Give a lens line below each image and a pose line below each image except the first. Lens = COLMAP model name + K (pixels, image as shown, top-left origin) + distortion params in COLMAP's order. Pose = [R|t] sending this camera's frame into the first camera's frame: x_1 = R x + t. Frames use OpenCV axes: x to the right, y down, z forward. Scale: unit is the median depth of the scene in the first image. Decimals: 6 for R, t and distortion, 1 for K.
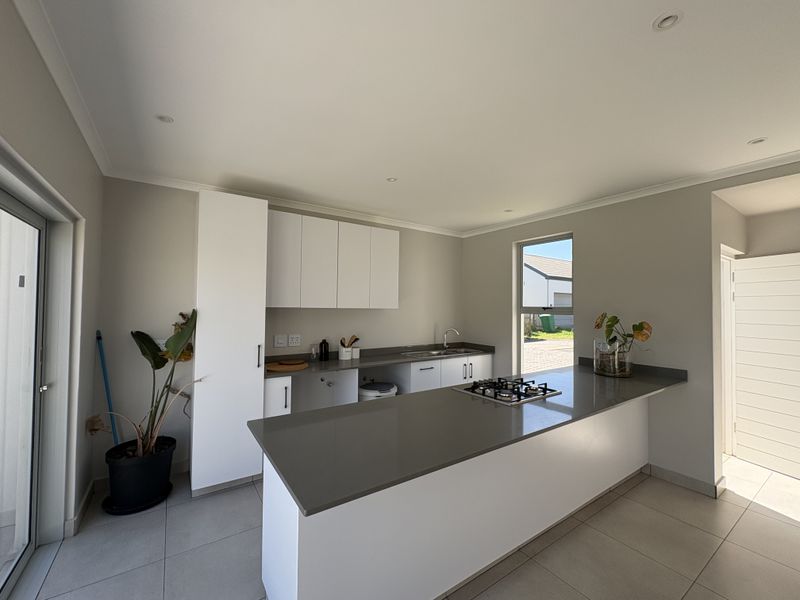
lens RADIAL K [[335.1, 0, 399.5], [0, 335.1, 301.9], [0, 0, 1]] dist [0.015886, -0.000097]
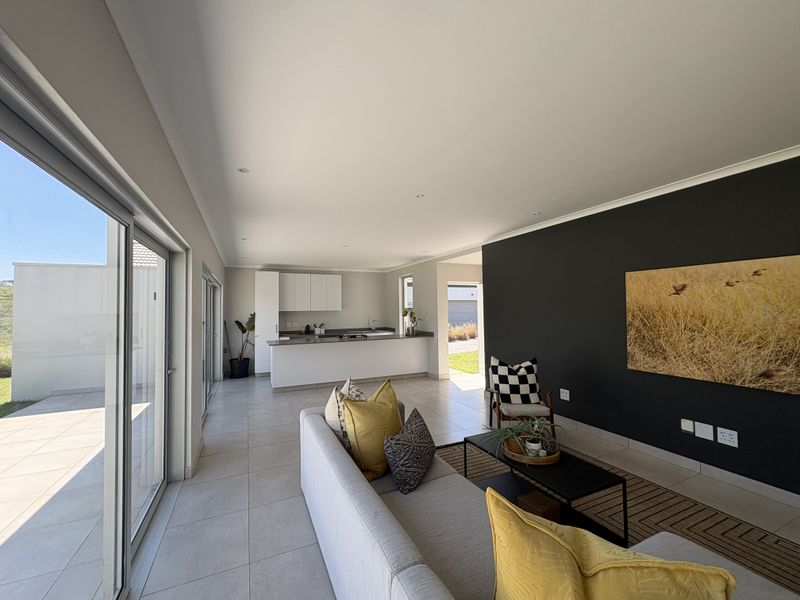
lens RADIAL K [[333.5, 0, 399.5], [0, 333.5, 299.6], [0, 0, 1]] dist [-0.000608, 0.000572]
pose [[0.984590, -0.026793, -0.172815, 0.858838], [0.024916, 0.999605, -0.013023, -0.014412], [0.173096, 0.008516, 0.984868, -1.234193]]
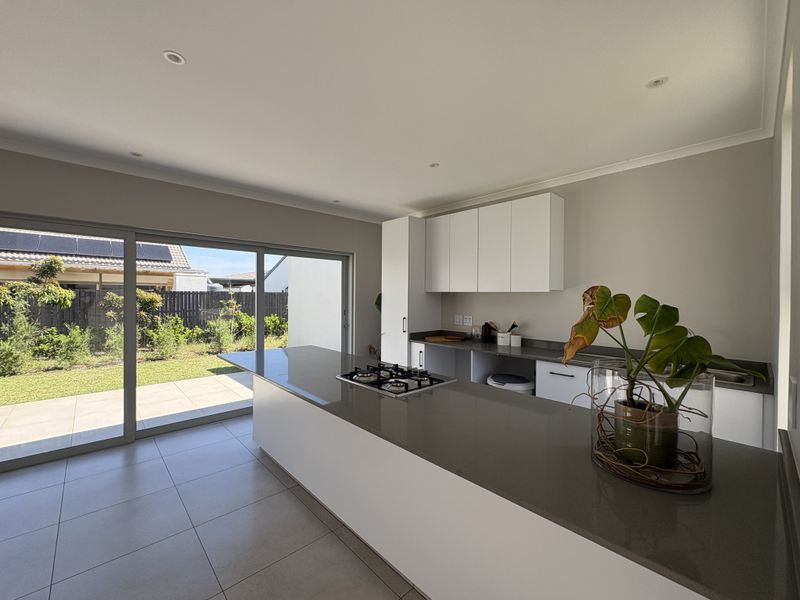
lens RADIAL K [[333.5, 0, 399.5], [0, 333.5, 299.6], [0, 0, 1]] dist [-0.000608, 0.000572]
pose [[0.154518, 0.001466, -0.987989, 0.828916], [0.008255, 0.999962, 0.002775, 0.038809], [0.987955, -0.008585, 0.154500, 0.620708]]
